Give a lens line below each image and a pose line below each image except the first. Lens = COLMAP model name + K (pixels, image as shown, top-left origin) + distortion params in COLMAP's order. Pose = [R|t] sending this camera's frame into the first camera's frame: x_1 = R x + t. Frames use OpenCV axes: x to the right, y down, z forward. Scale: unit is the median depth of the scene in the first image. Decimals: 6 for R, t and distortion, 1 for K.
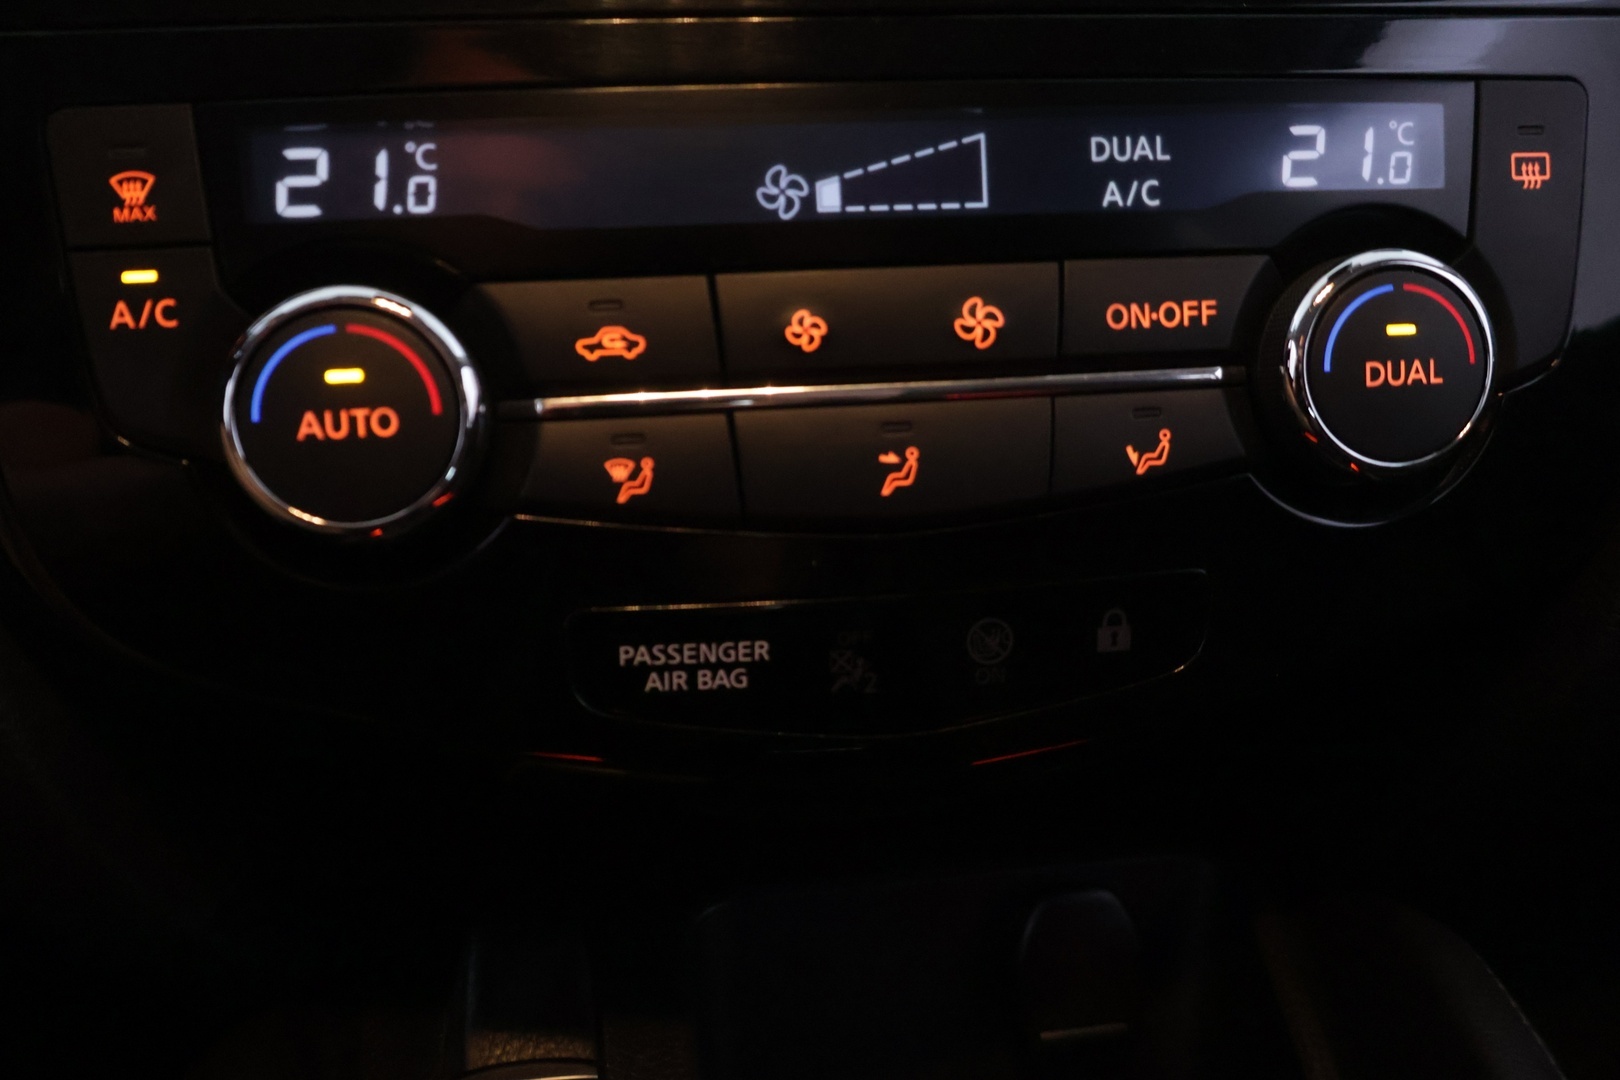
lens RADIAL K [[1335.7, 0, 804.3], [0, 1335.7, 537.9], [0, 0, 1]] dist [-0.009383, 0.006246]
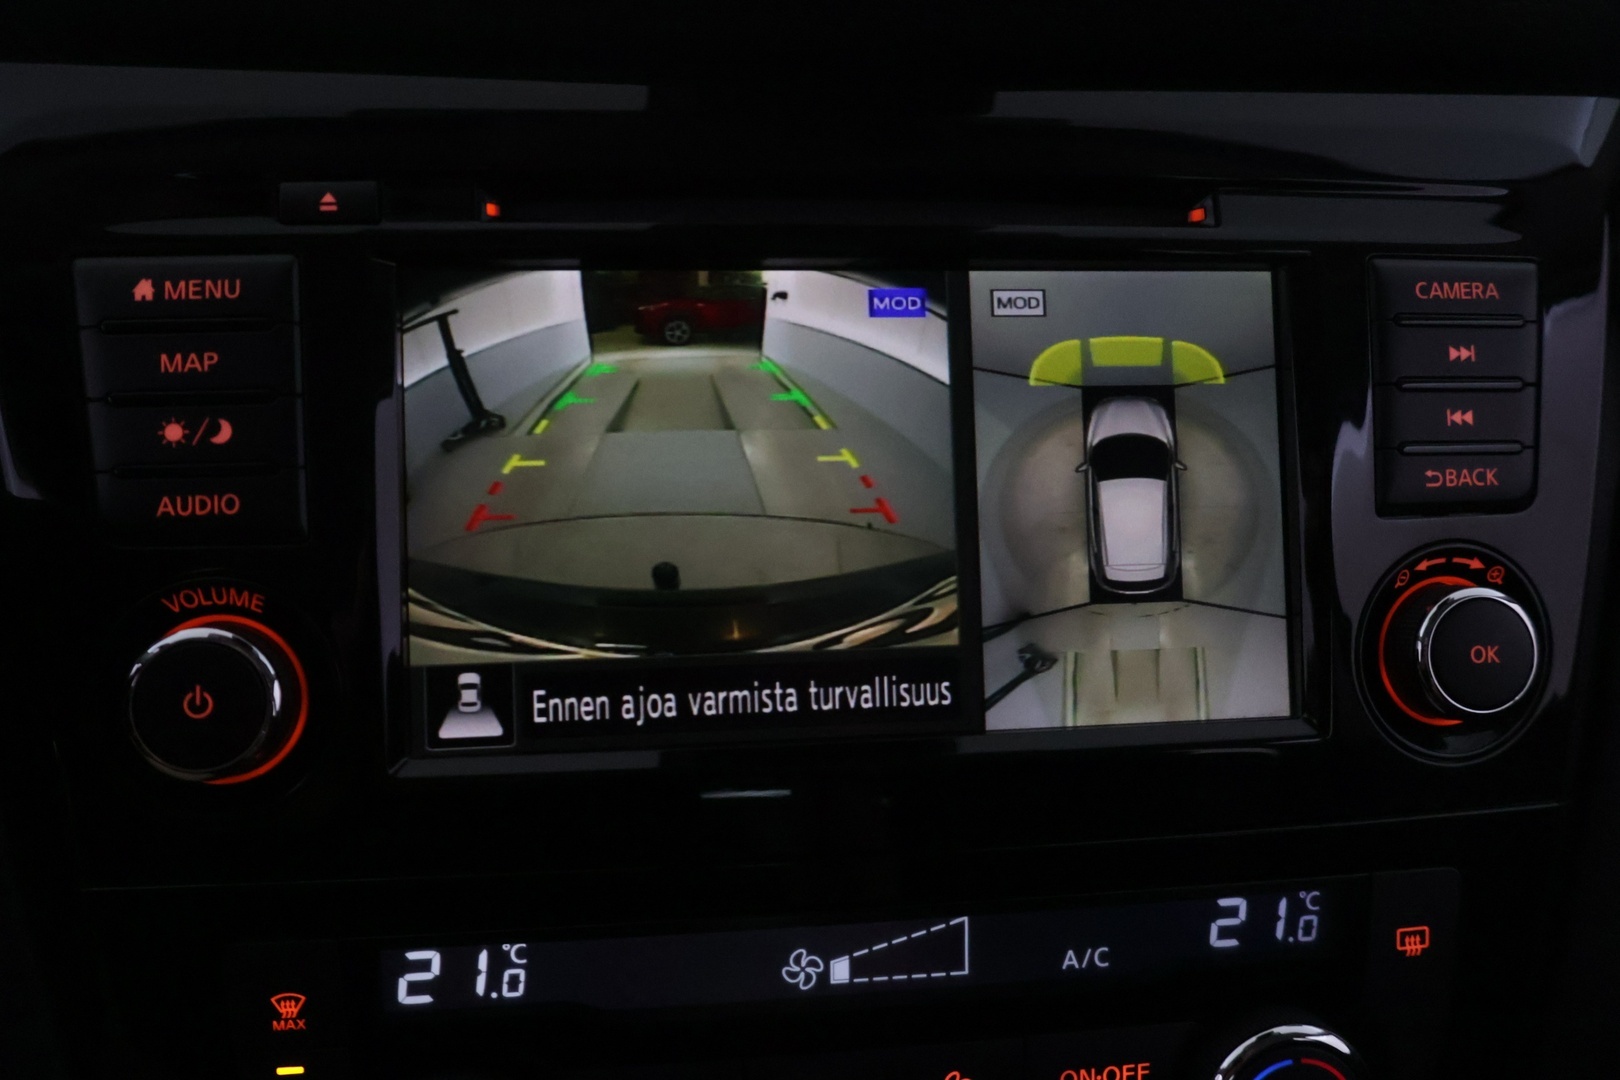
lens RADIAL K [[1335.7, 0, 804.3], [0, 1335.7, 537.9], [0, 0, 1]] dist [-0.009383, 0.006246]
pose [[0.999241, 0.038933, 0.001546, -0.032313], [-0.038932, 0.999242, -0.000836, -0.656088], [-0.001578, 0.000775, 0.999998, -0.237850]]
